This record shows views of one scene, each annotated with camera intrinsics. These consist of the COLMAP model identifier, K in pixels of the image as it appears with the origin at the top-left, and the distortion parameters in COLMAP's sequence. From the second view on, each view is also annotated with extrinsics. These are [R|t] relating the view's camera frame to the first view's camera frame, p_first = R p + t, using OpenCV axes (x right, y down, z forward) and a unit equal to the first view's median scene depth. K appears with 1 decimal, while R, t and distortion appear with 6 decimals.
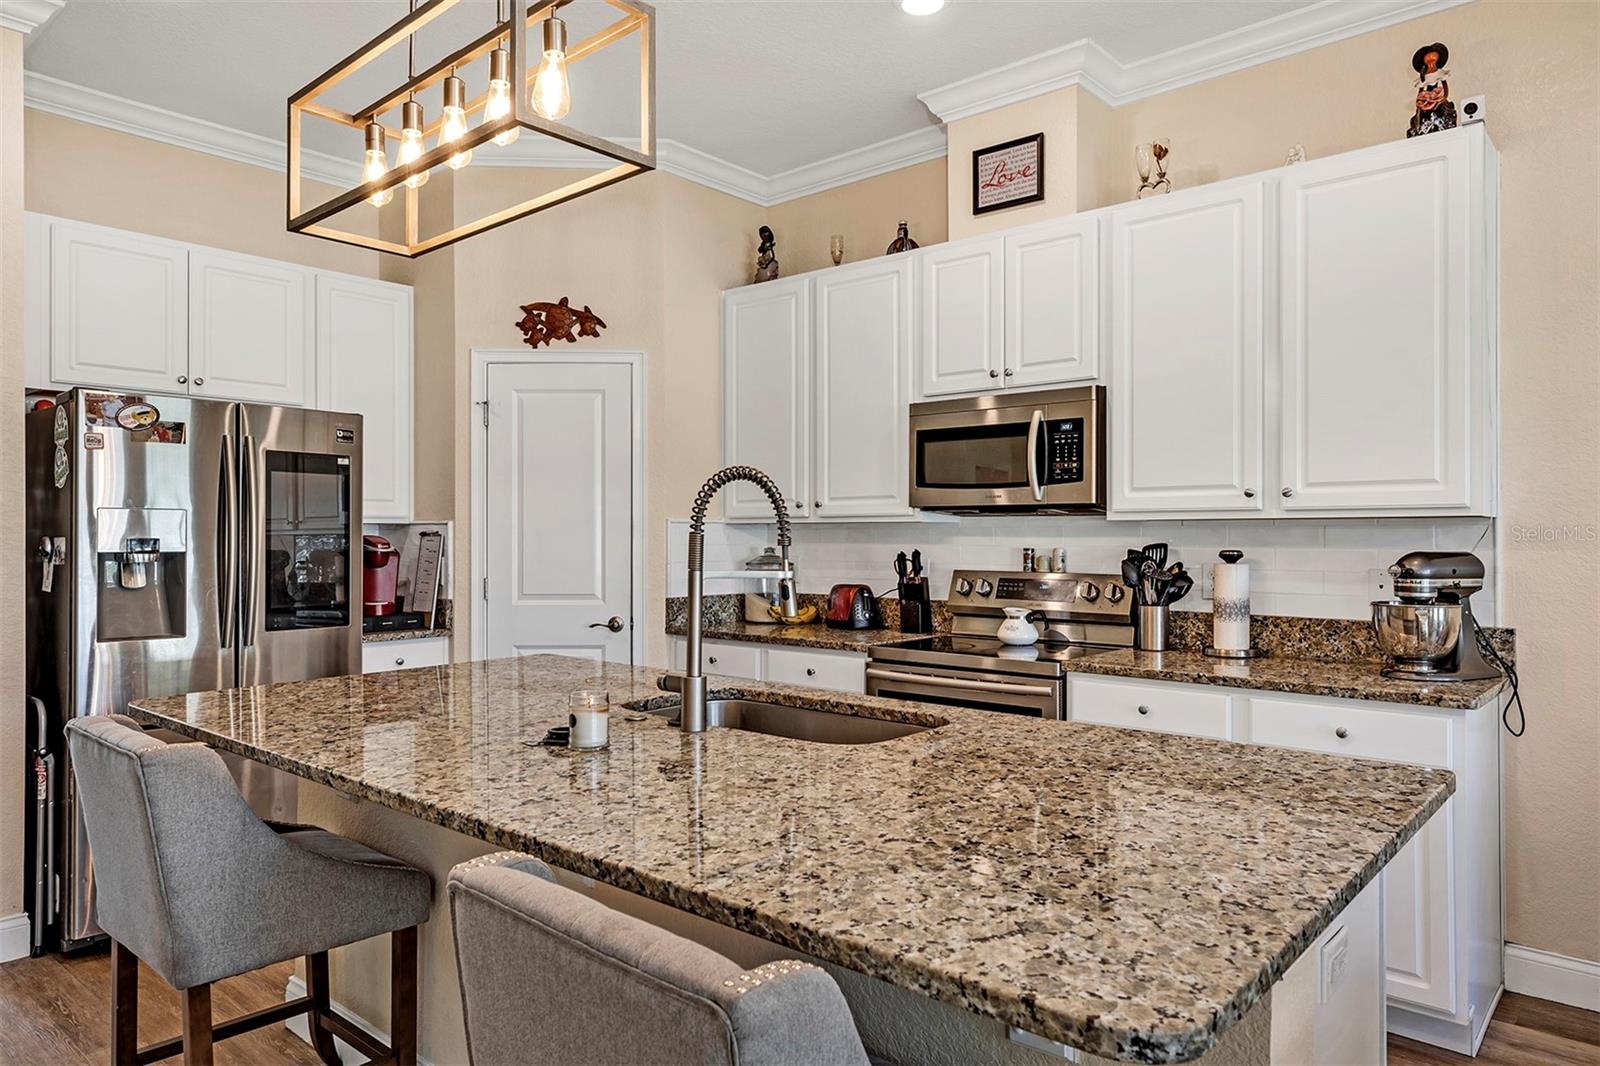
lens RADIAL K [[1038.0, 0, 787.9], [0, 1038.0, 528.3], [0, 0, 1]] dist [0.021009, -0.001142]
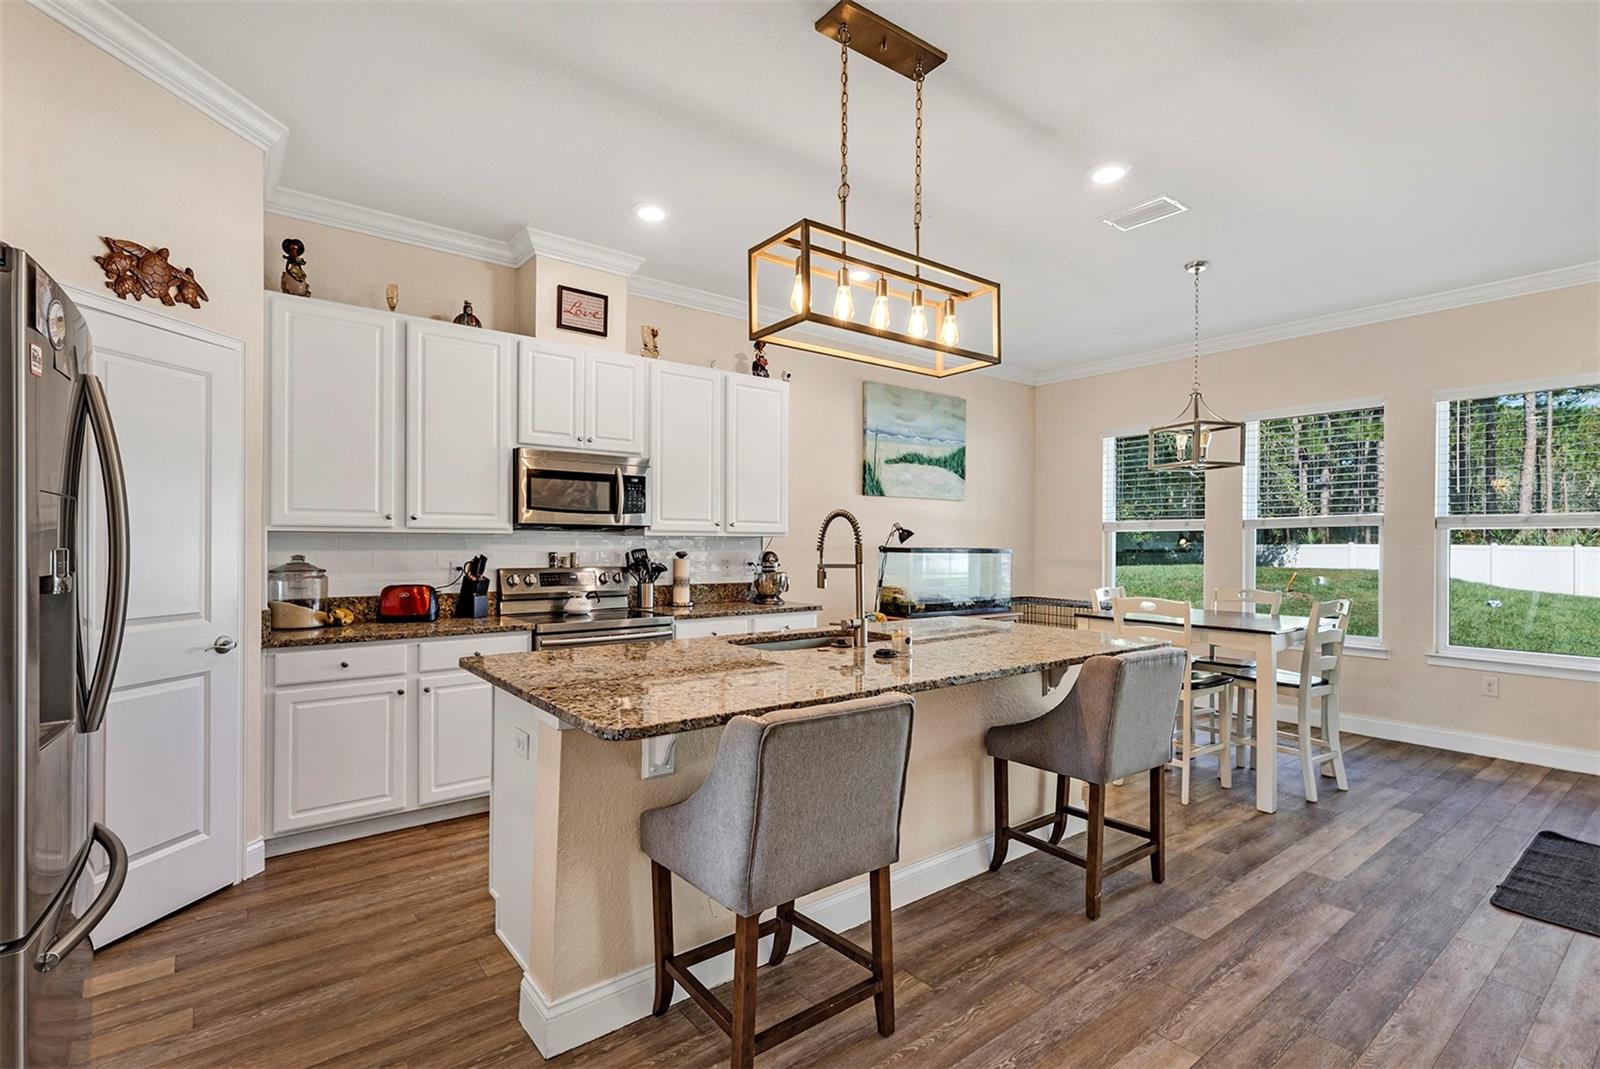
lens RADIAL K [[737.1, 0, 802.6], [0, 737.1, 544.9], [0, 0, 1]] dist [0.004678, 0.000855]
pose [[0.182417, -0.000450, 0.983221, -0.872645], [-0.009947, 0.999948, 0.002303, 0.002488], [-0.983171, -0.010200, 0.182403, 0.512590]]
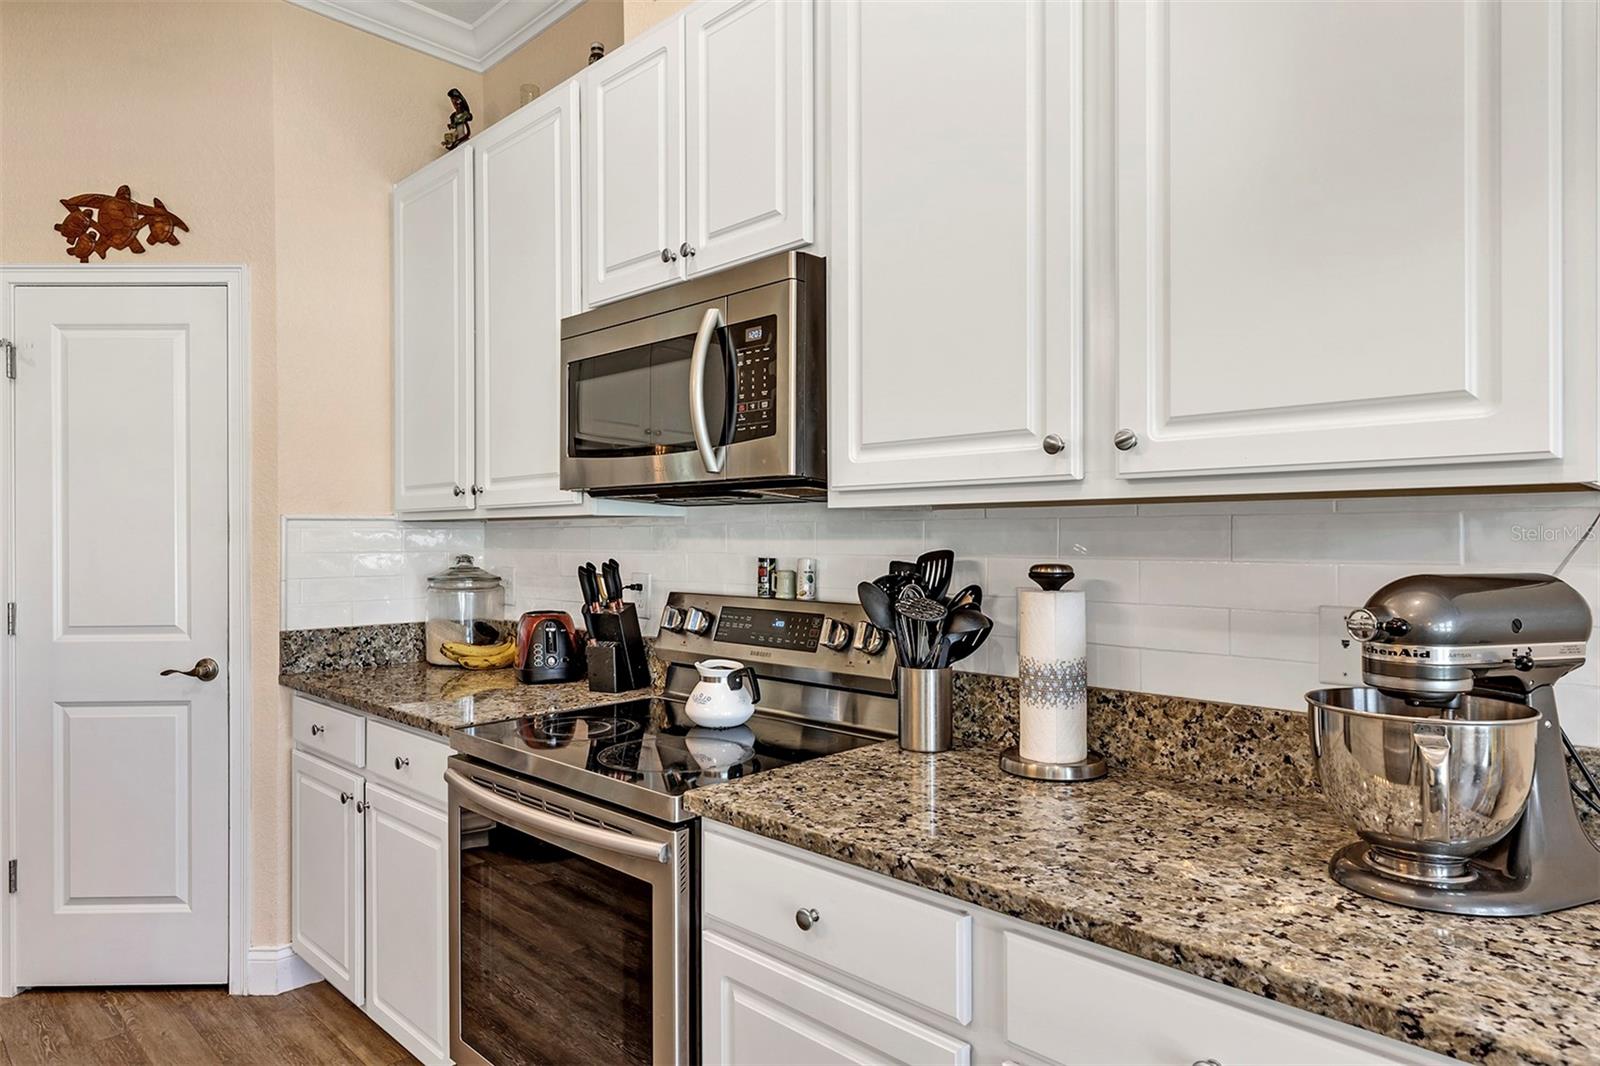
lens RADIAL K [[955.5, 0, 779.9], [0, 955.5, 533.1], [0, 0, 1]] dist [0.001799, 0.005004]
pose [[0.998130, -0.003956, -0.061005, 0.313062], [0.004229, 0.999982, 0.004343, 0.002998], [0.060987, -0.004593, 0.998128, 0.511056]]
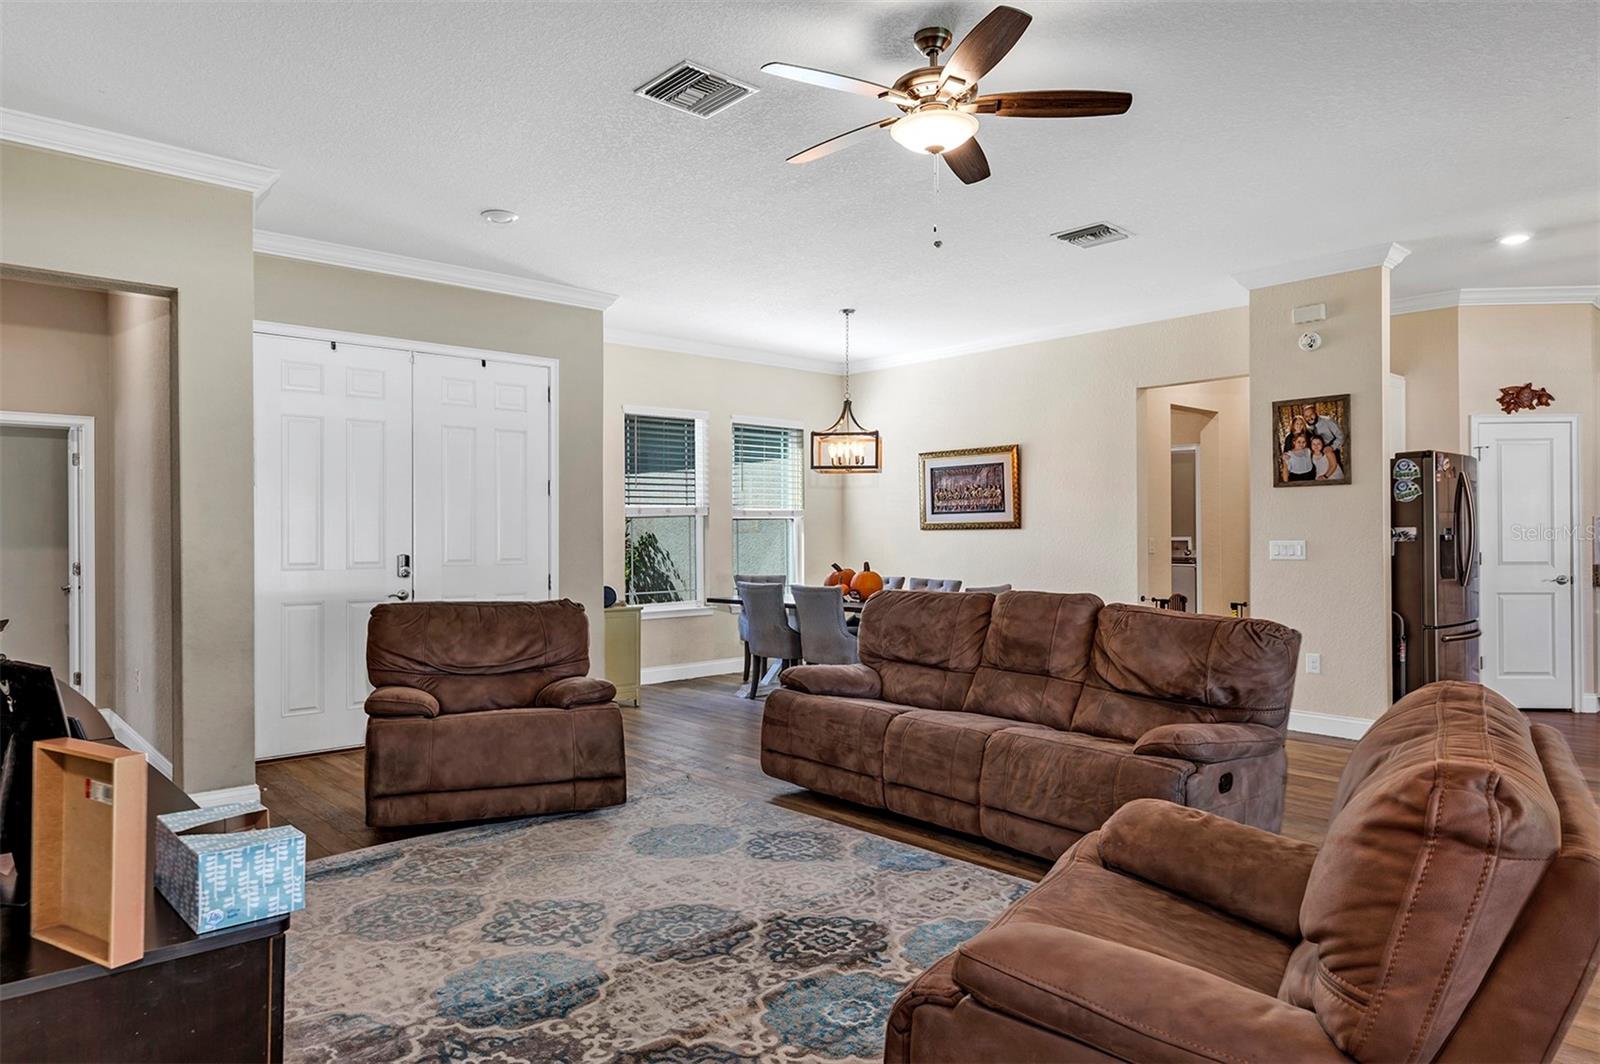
lens RADIAL K [[1003.6, 0, 787.6], [0, 1003.6, 534.1], [0, 0, 1]] dist [0.011668, 0.000228]
pose [[0.992935, -0.000535, -0.118660, -1.515454], [0.001693, 0.999952, 0.009652, 0.001794], [0.118649, -0.009784, 0.992888, -0.937494]]
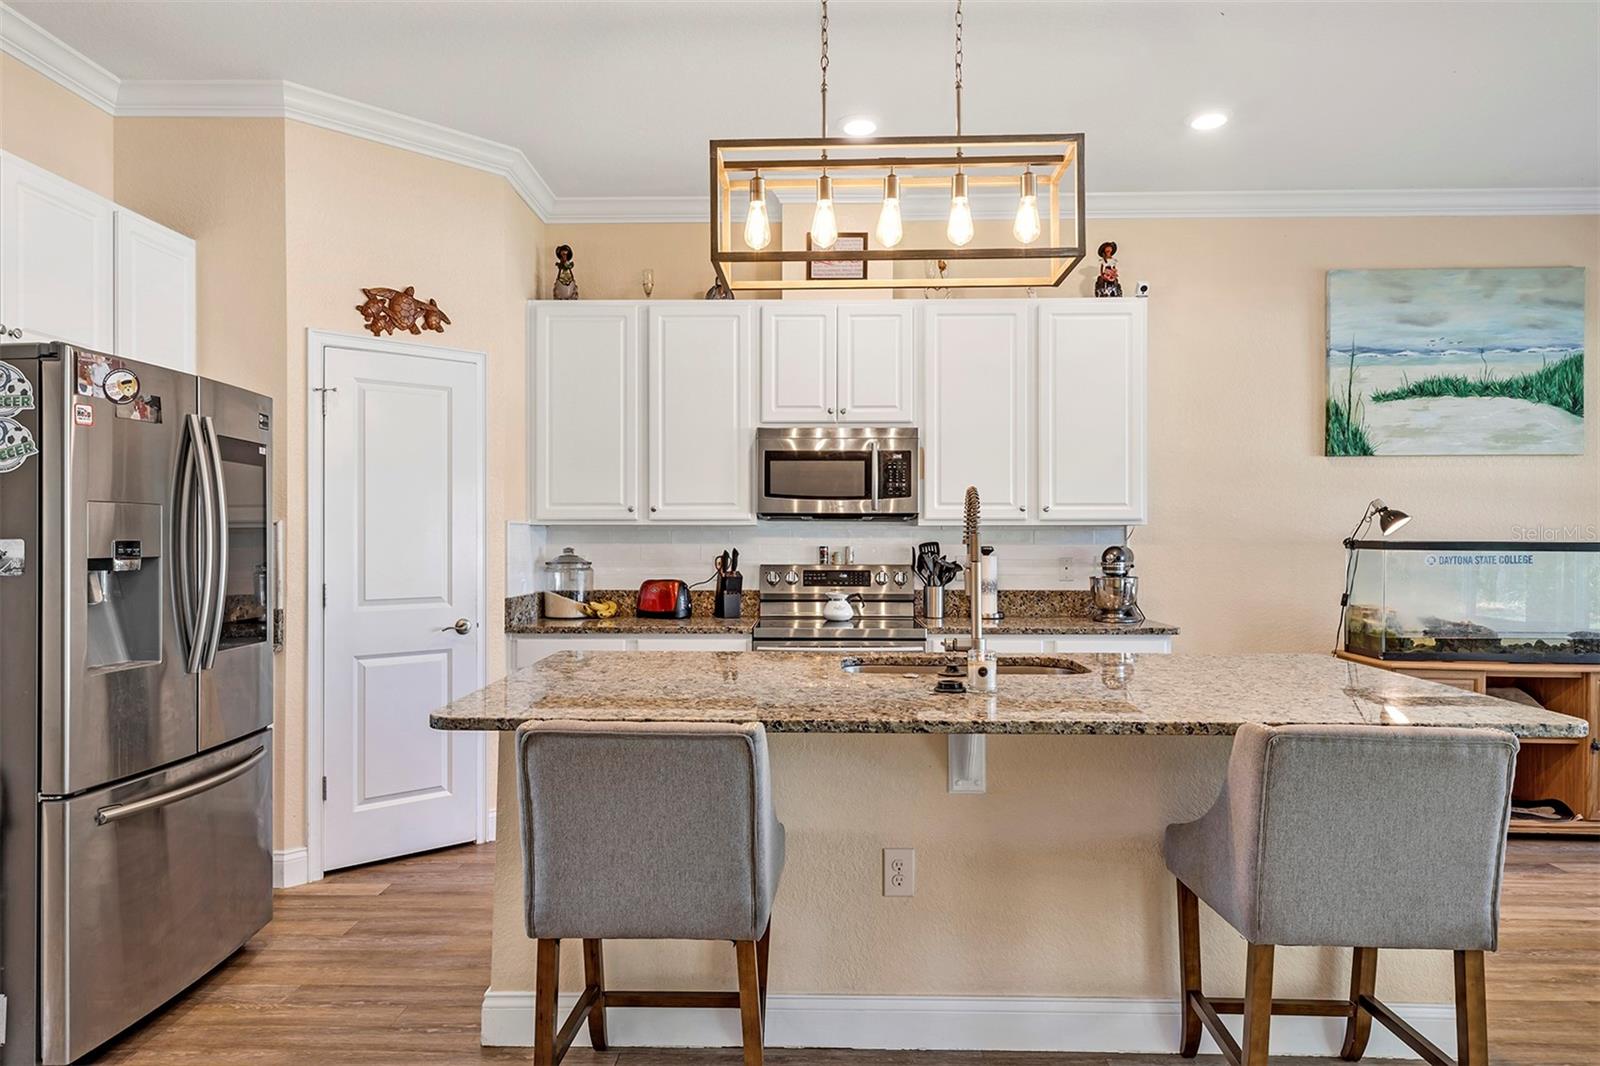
lens RADIAL K [[1003.6, 0, 799.2], [0, 1003.6, 536.9], [0, 0, 1]] dist [0.011668, 0.000228]
pose [[0.765371, -0.000098, 0.643589, -0.677578], [-0.004402, 0.999976, 0.005387, 0.000941], [-0.643574, -0.006956, 0.765352, 0.079691]]
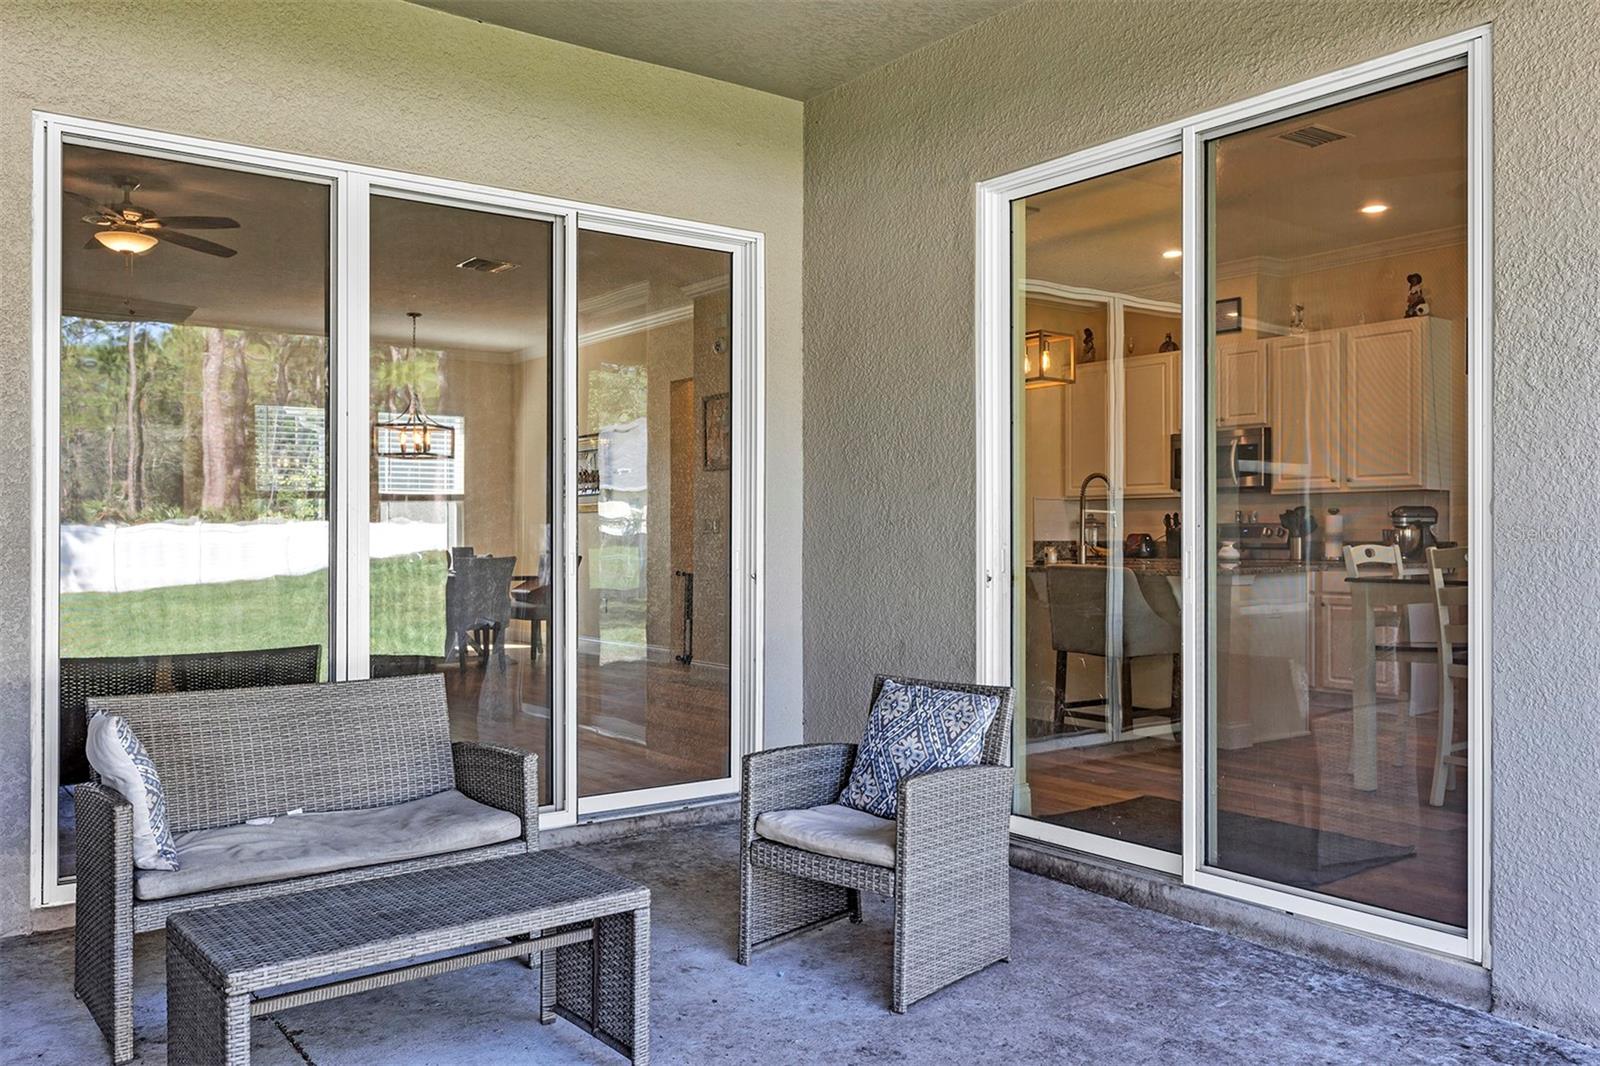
lens RADIAL K [[1262.9, 0, 792.2], [0, 1262.9, 531.6], [0, 0, 1]] dist [0.011344, -0.003841]
pose [[0.978198, -0.001770, -0.207668, -0.090074], [0.002520, 0.999991, 0.003351, 0.053866], [0.207661, -0.003801, 0.978194, -1.576113]]
